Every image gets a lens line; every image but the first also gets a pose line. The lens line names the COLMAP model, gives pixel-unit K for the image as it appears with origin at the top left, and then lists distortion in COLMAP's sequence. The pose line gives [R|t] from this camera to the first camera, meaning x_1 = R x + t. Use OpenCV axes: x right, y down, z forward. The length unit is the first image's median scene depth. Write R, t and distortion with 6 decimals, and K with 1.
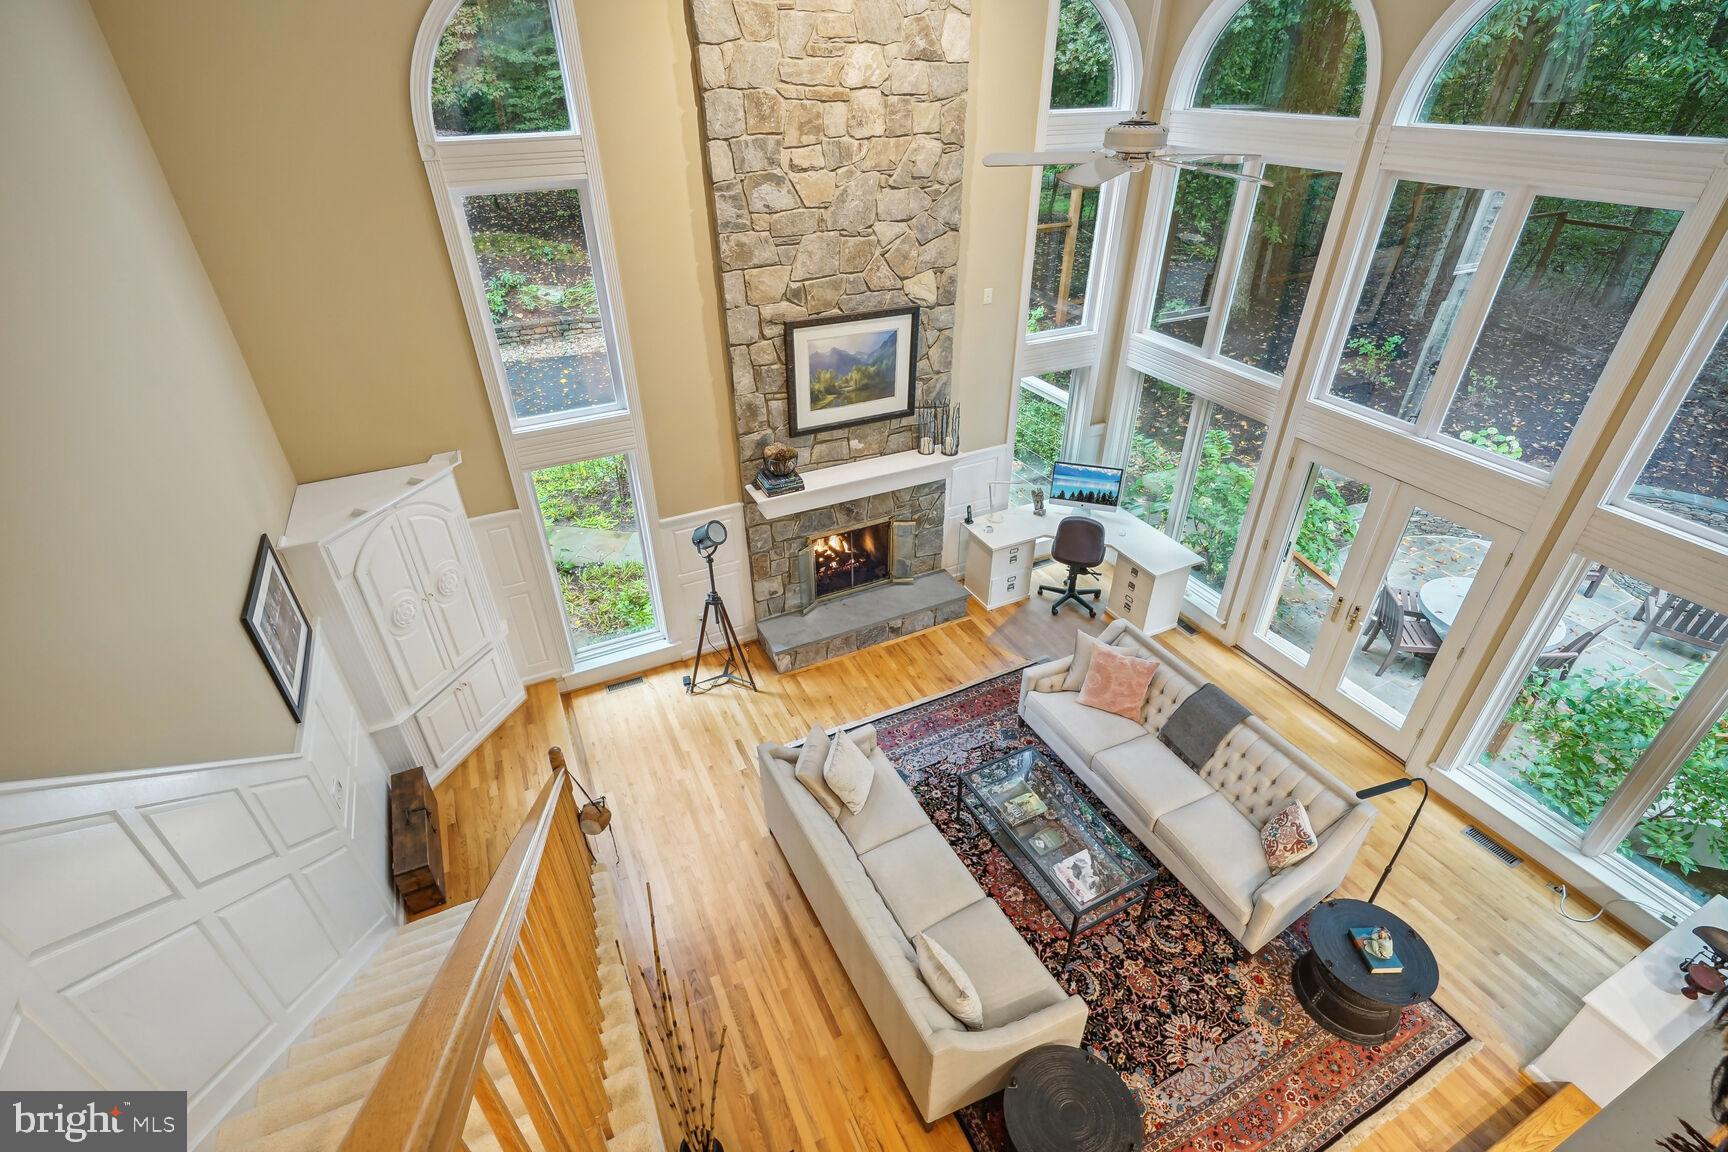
lens RADIAL K [[798.4, 0, 859.3], [0, 798.4, 578.3], [0, 0, 1]] dist [-0.002305, 0.000214]
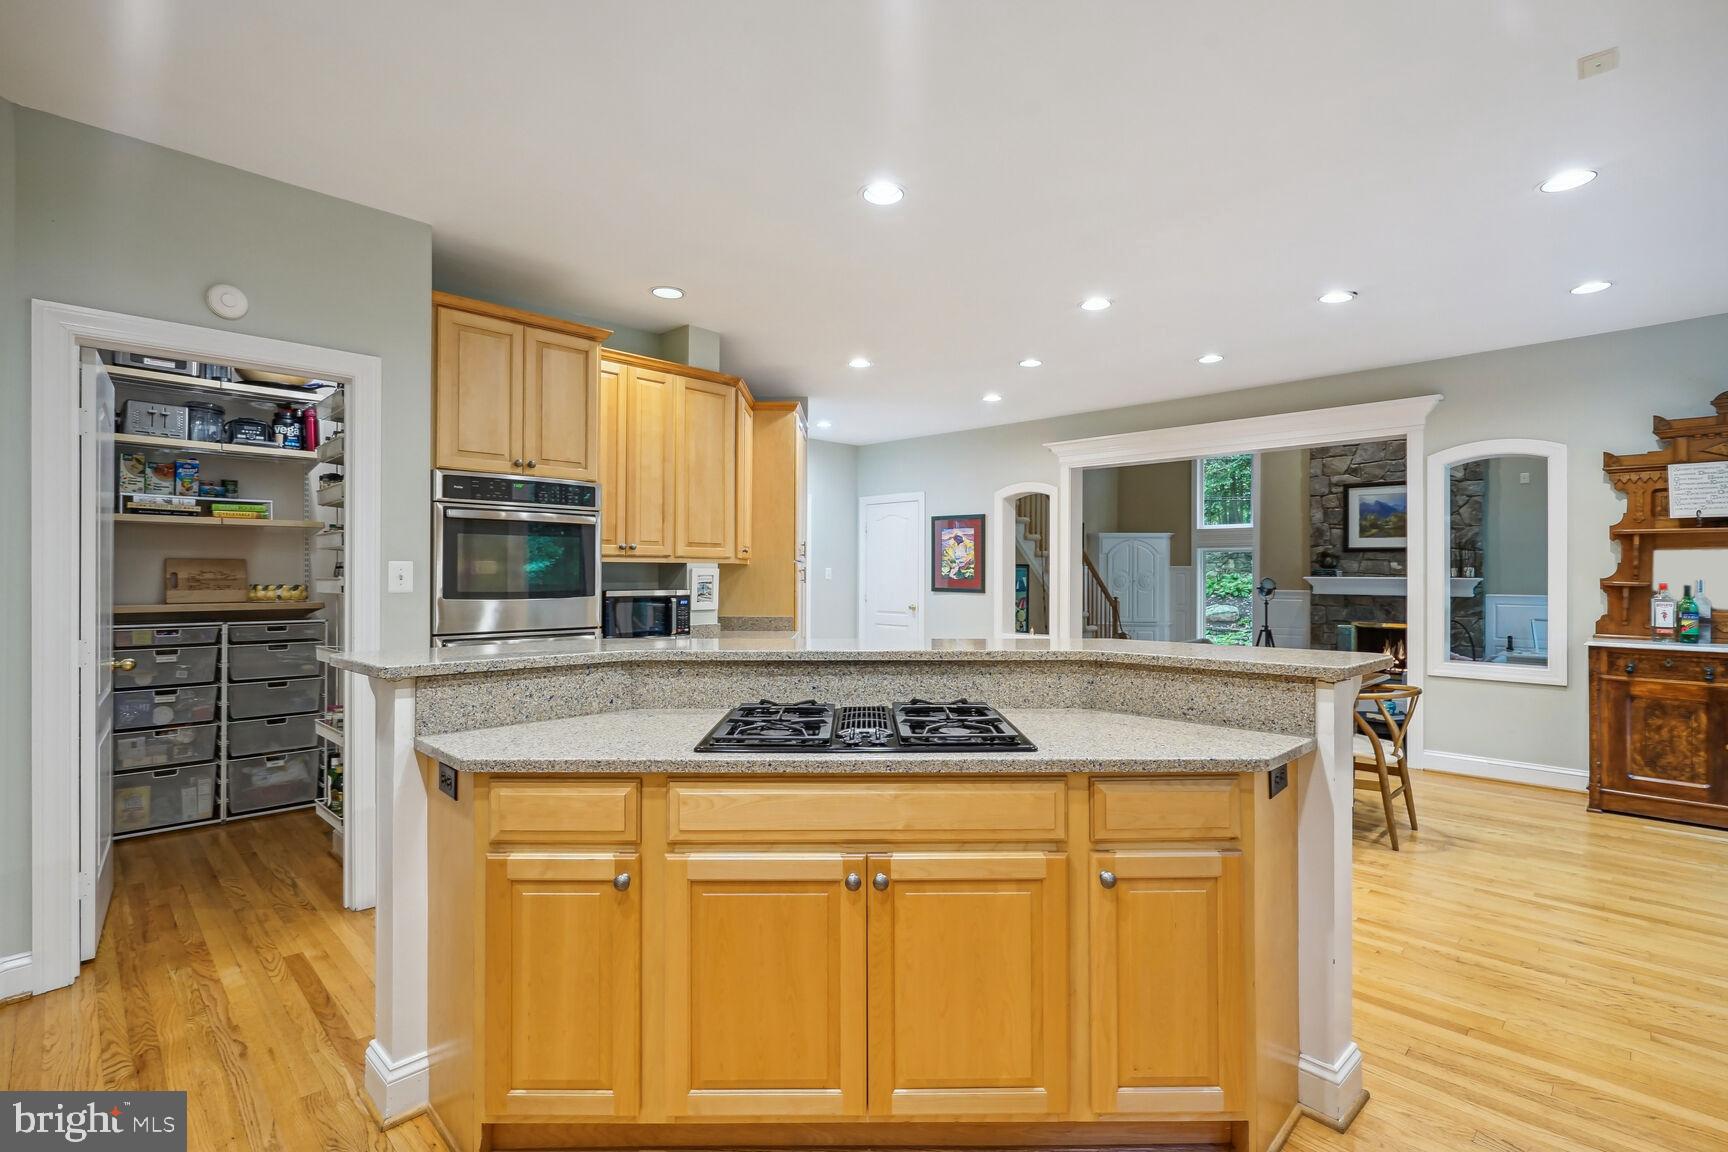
lens RADIAL K [[797.3, 0, 862.0], [0, 797.3, 566.8], [0, 0, 1]] dist [0.001944, 0.000551]
pose [[0.331541, 0.004511, -0.943430, 1.285154], [-0.520531, 0.834883, -0.178933, 0.750275], [0.786847, 0.550408, 0.279146, -0.282324]]
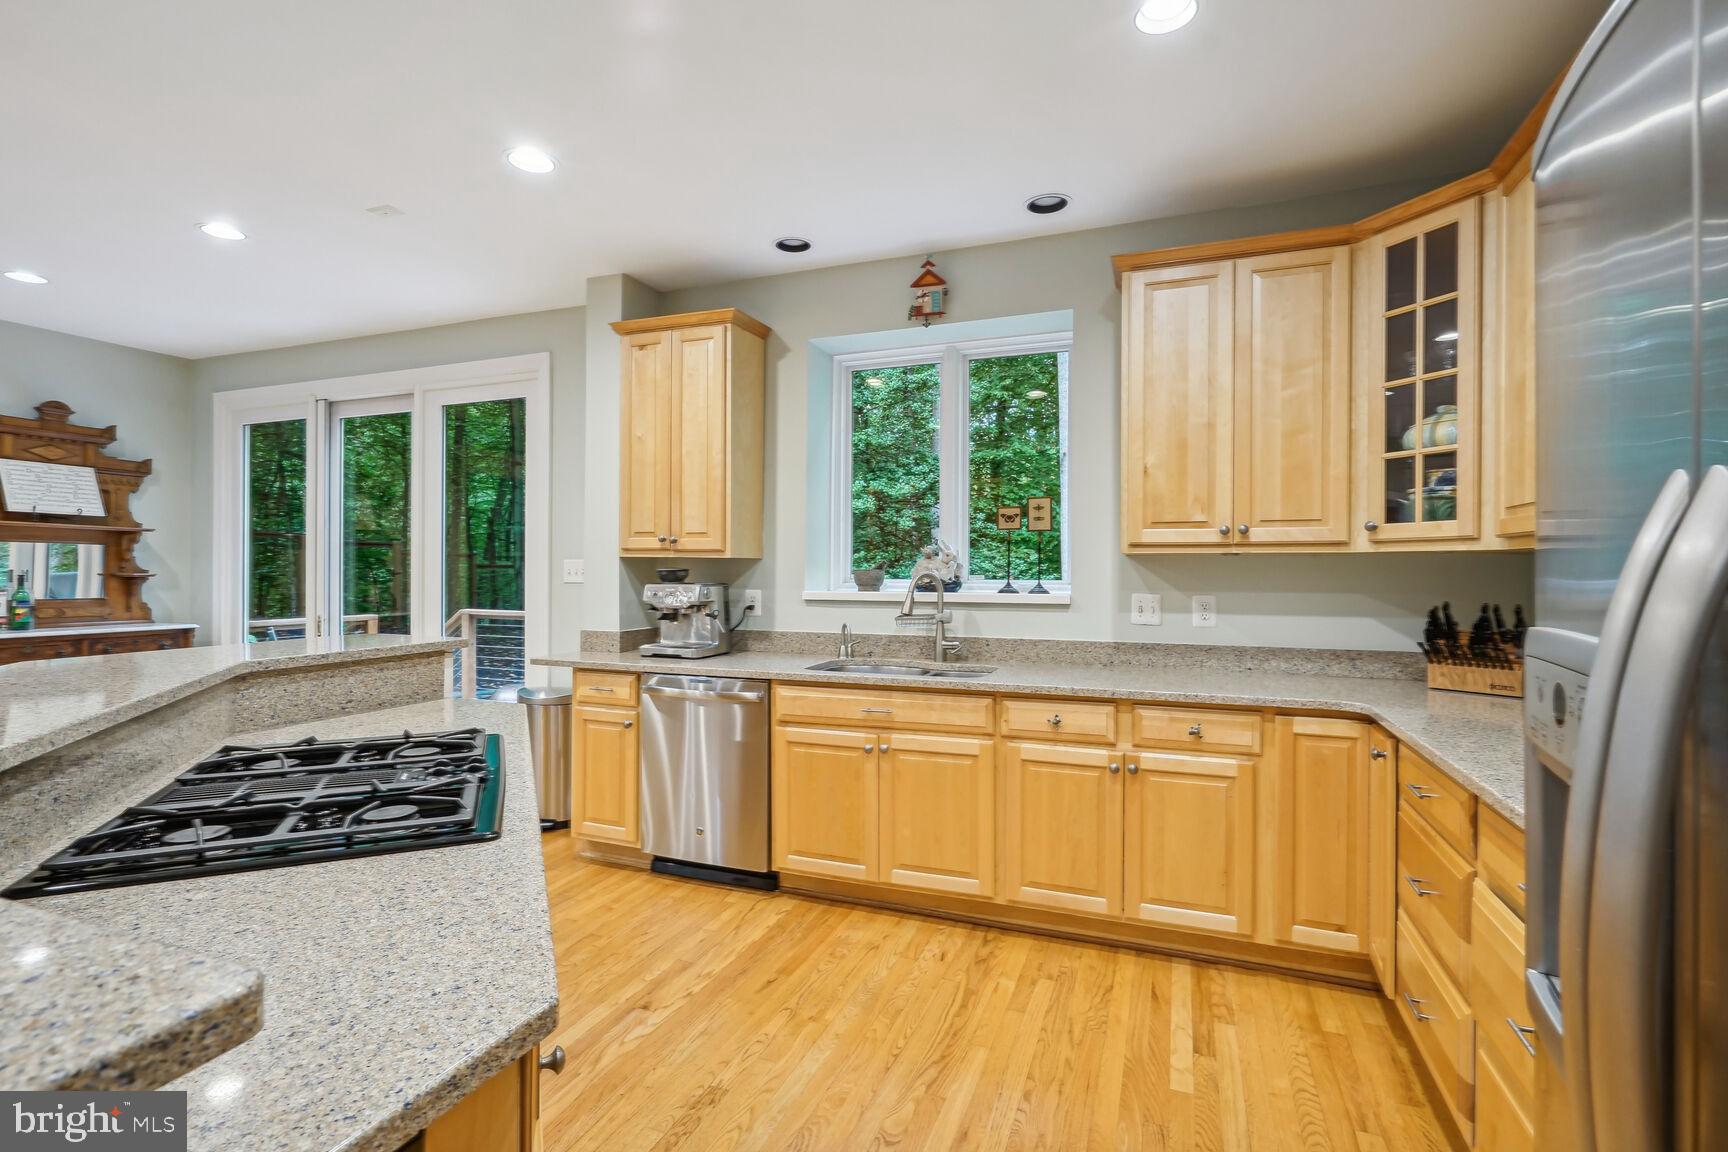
lens RADIAL K [[804.4, 0, 864.0], [0, 804.4, 576.0], [0, 0, 1]] dist [-0.003861, -0.000263]
pose [[0.733138, 0.007657, 0.680037, 0.916987], [0.361282, 0.842787, -0.398981, 0.845537], [-0.576181, 0.538193, 0.615113, -0.422717]]
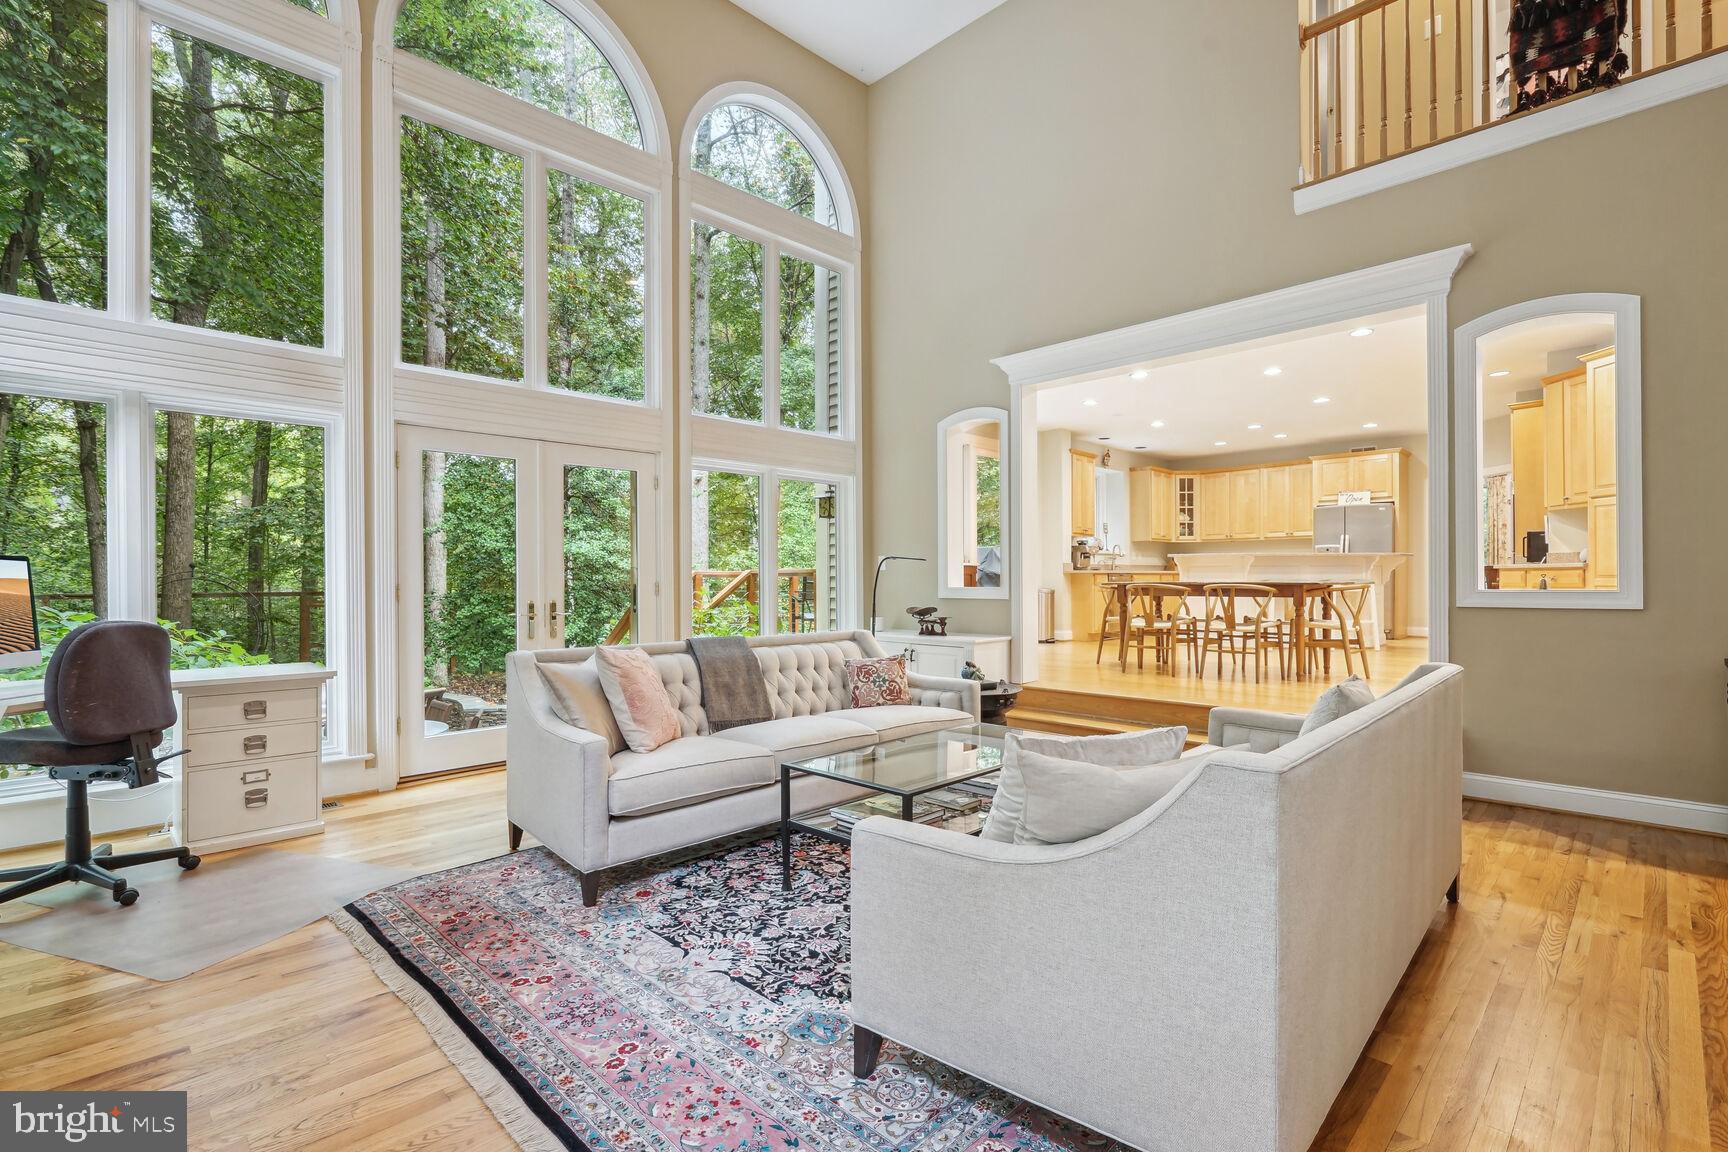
lens RADIAL K [[791.9, 0, 858.7], [0, 791.9, 588.0], [0, 0, 1]] dist [-0.002120, -0.000652]
pose [[-0.329245, 0.003053, 0.944240, -0.269058], [0.521568, 0.834186, 0.179168, 0.042038], [-0.787124, 0.551475, -0.276244, 0.994740]]
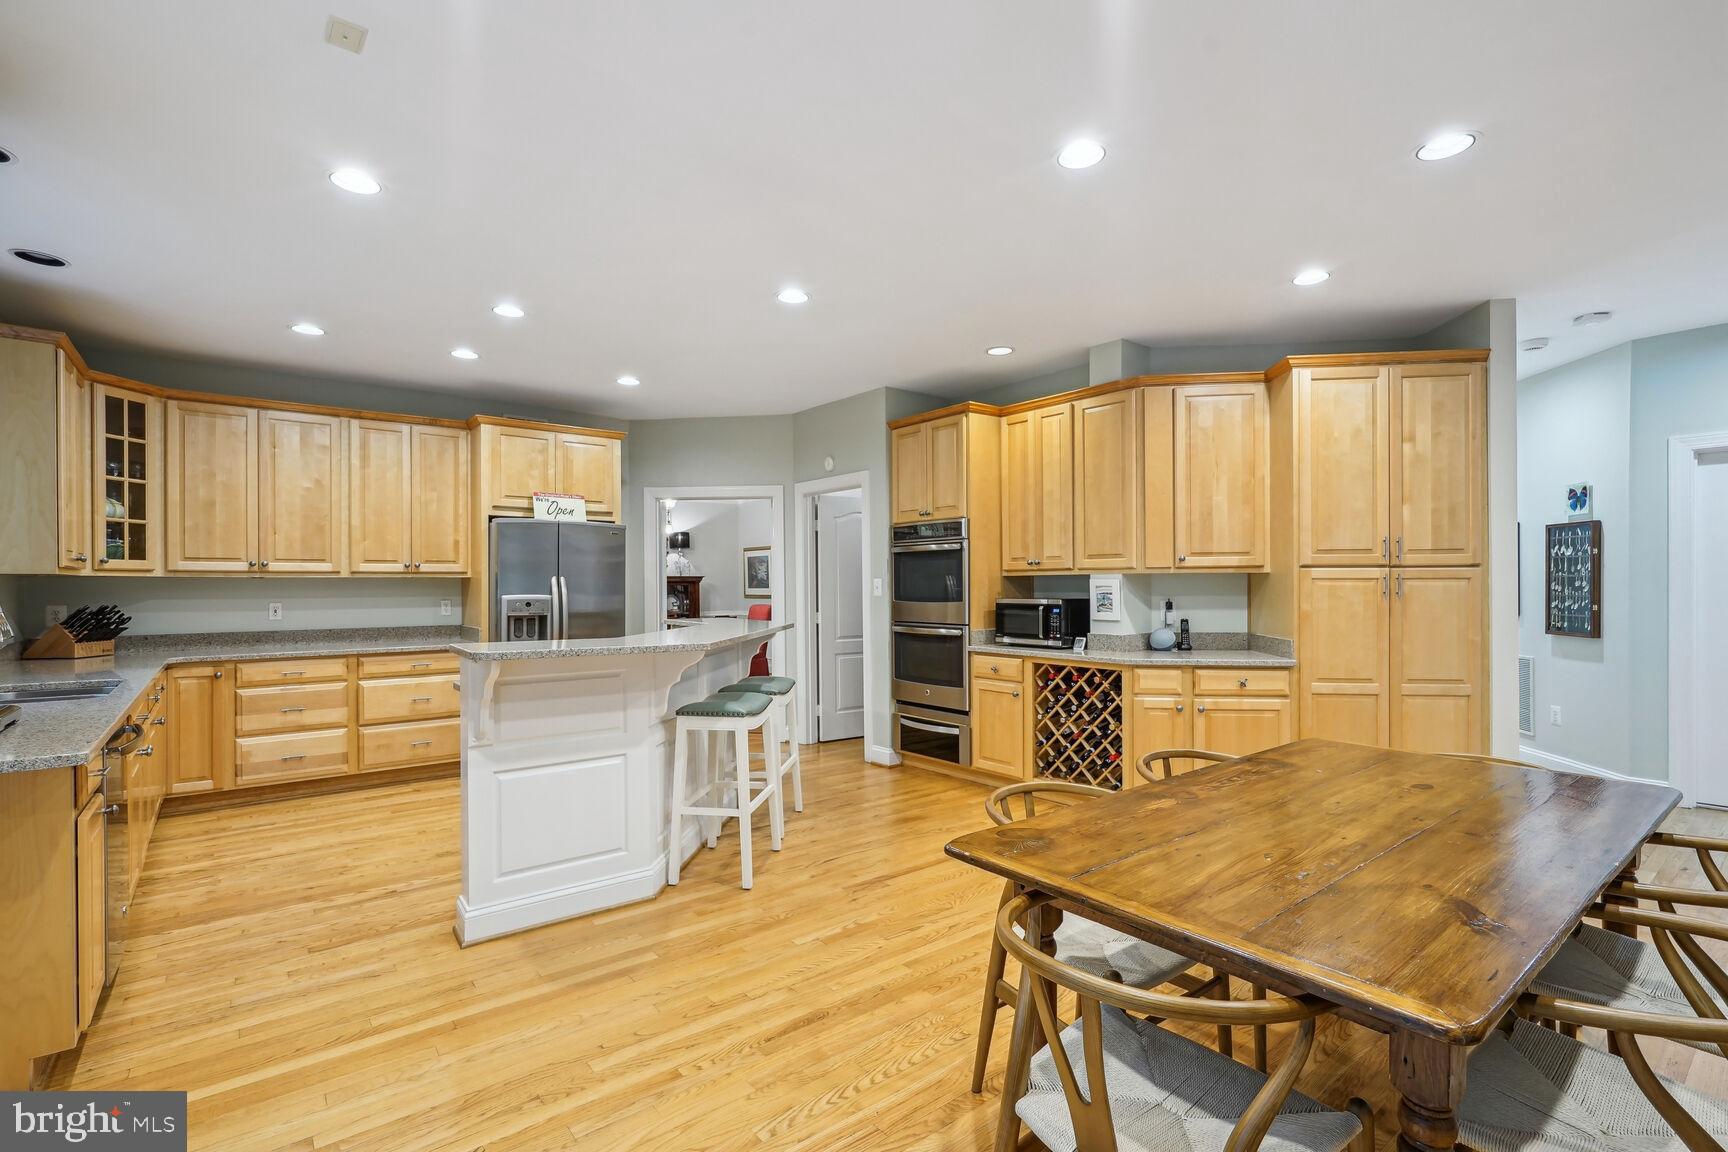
lens RADIAL K [[791.9, 0, 858.7], [0, 791.9, 588.0], [0, 0, 1]] dist [-0.002120, -0.000652]
pose [[-0.976897, 0.015928, -0.213118, 0.902544], [-0.103779, 0.836393, 0.538216, 0.298822], [0.186824, 0.547899, -0.815416, 0.419576]]
